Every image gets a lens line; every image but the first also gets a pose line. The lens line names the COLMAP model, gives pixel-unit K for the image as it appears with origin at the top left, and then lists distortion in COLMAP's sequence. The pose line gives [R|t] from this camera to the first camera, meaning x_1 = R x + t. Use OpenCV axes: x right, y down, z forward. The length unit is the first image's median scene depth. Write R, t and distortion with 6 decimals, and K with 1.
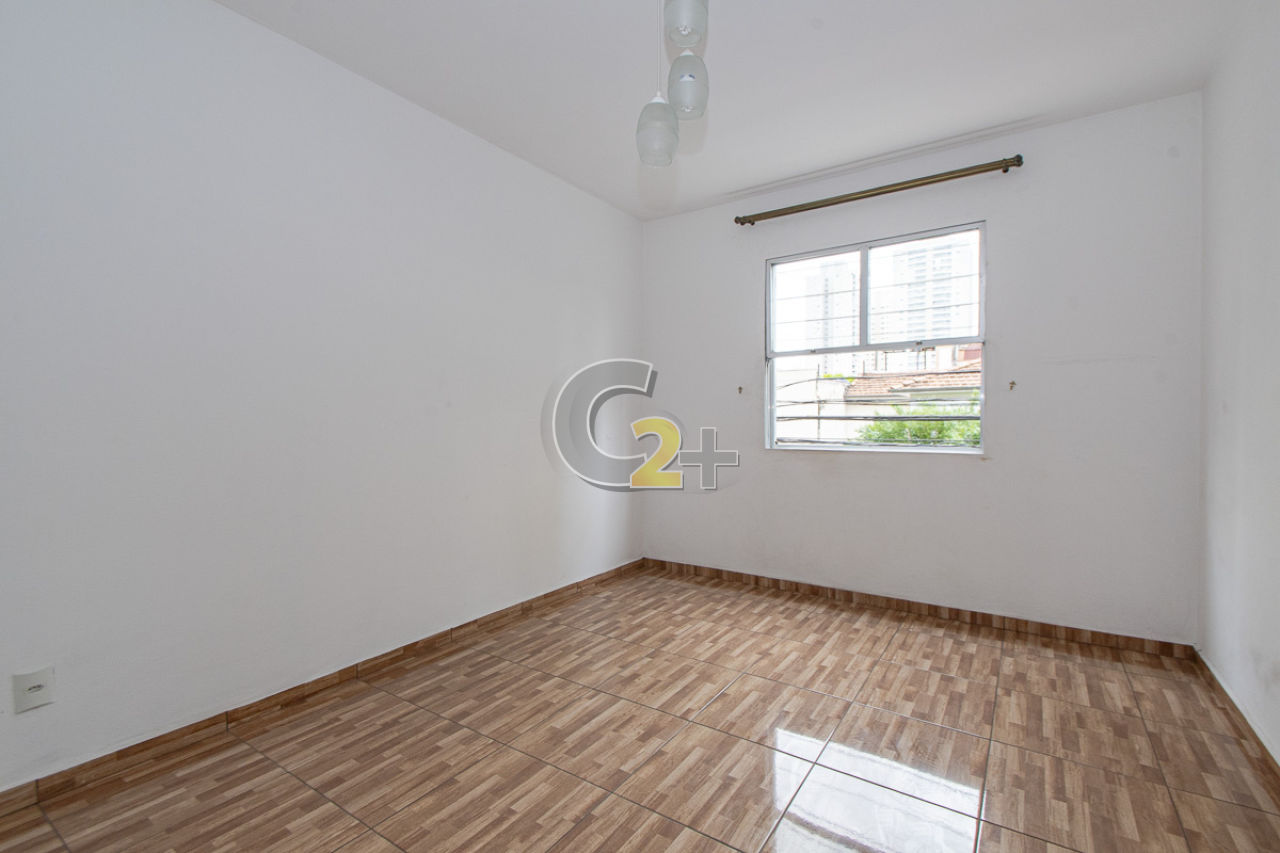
lens RADIAL K [[561.6, 0, 659.8], [0, 561.6, 427.7], [0, 0, 1]] dist [0.001972, 0.000137]
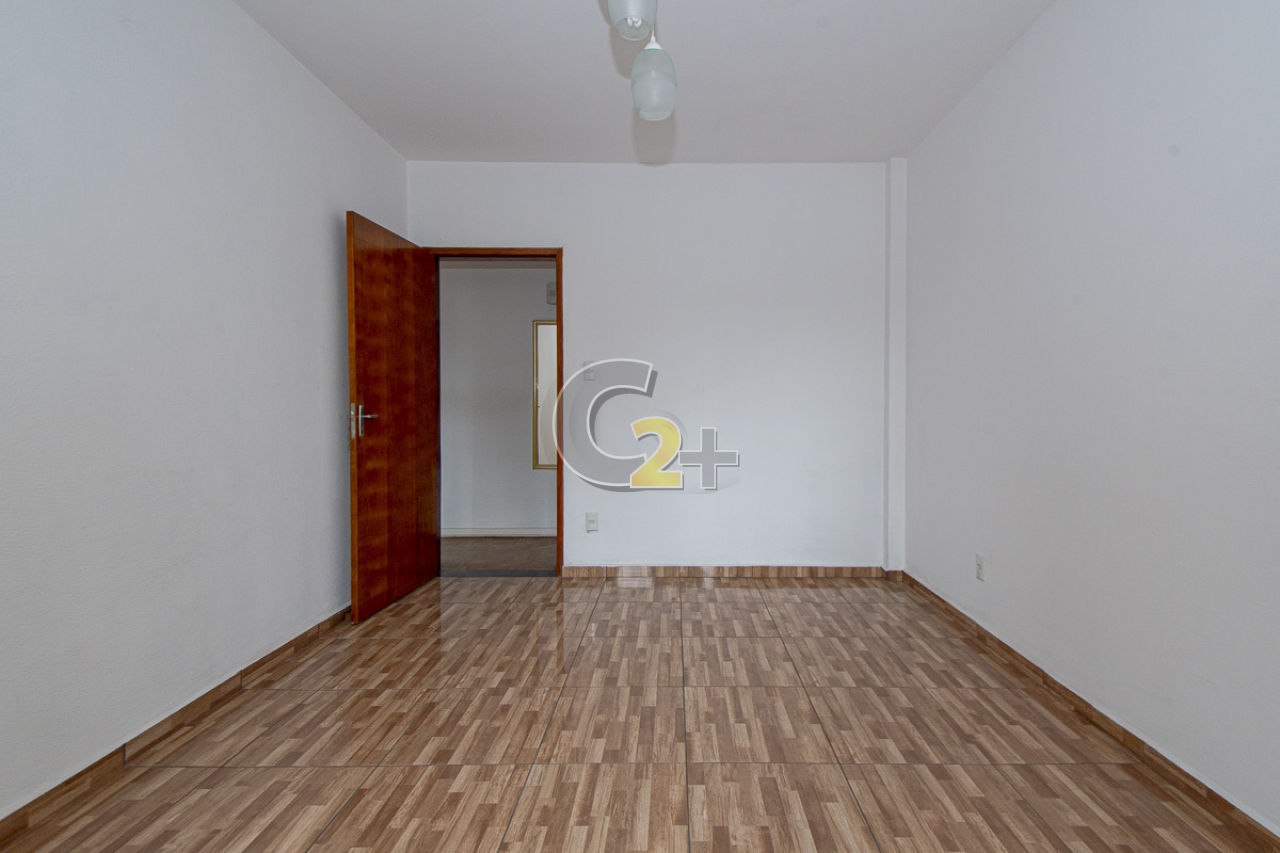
lens RADIAL K [[561.6, 0, 659.8], [0, 561.6, 427.7], [0, 0, 1]] dist [0.001972, 0.000137]
pose [[-0.849255, 0.018285, -0.527667, 0.413138], [-0.008258, 0.998818, 0.047902, 0.003298], [0.527919, 0.045038, -0.848100, 1.569991]]
